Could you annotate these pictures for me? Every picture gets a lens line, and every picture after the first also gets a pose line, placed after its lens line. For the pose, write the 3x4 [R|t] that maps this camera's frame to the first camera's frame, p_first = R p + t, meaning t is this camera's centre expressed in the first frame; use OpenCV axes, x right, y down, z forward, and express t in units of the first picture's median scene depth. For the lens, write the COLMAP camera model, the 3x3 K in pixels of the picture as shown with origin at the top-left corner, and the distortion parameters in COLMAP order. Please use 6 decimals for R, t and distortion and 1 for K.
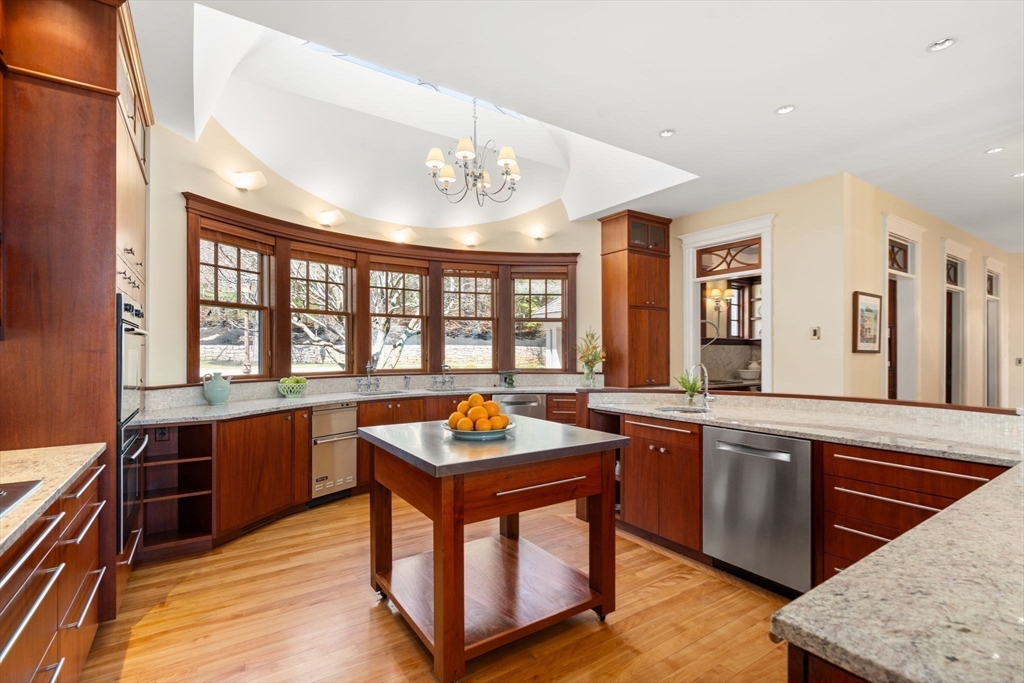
lens RADIAL K [[463.8, 0, 510.8], [0, 463.8, 348.6], [0, 0, 1]] dist [0.002549, 0.000249]
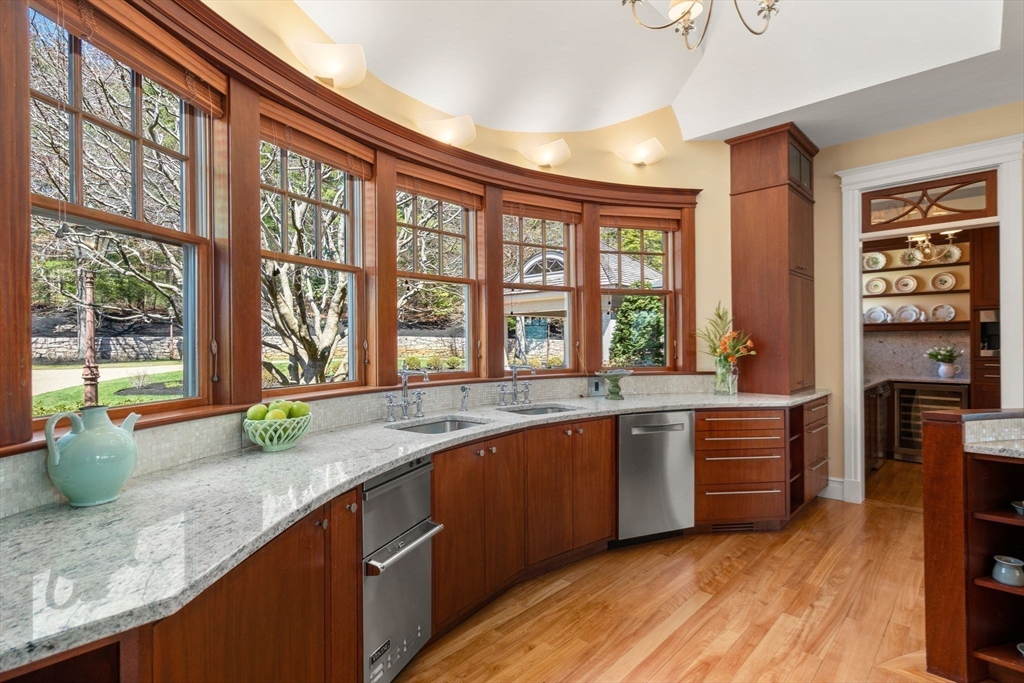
lens RADIAL K [[497.4, 0, 513.5], [0, 497.4, 338.9], [0, 0, 1]] dist [0.010403, -0.000840]
pose [[0.975626, -0.005809, 0.219361, -0.274712], [0.006092, 0.999981, -0.000615, 0.003313], [-0.219354, 0.001937, 0.975643, 0.384016]]
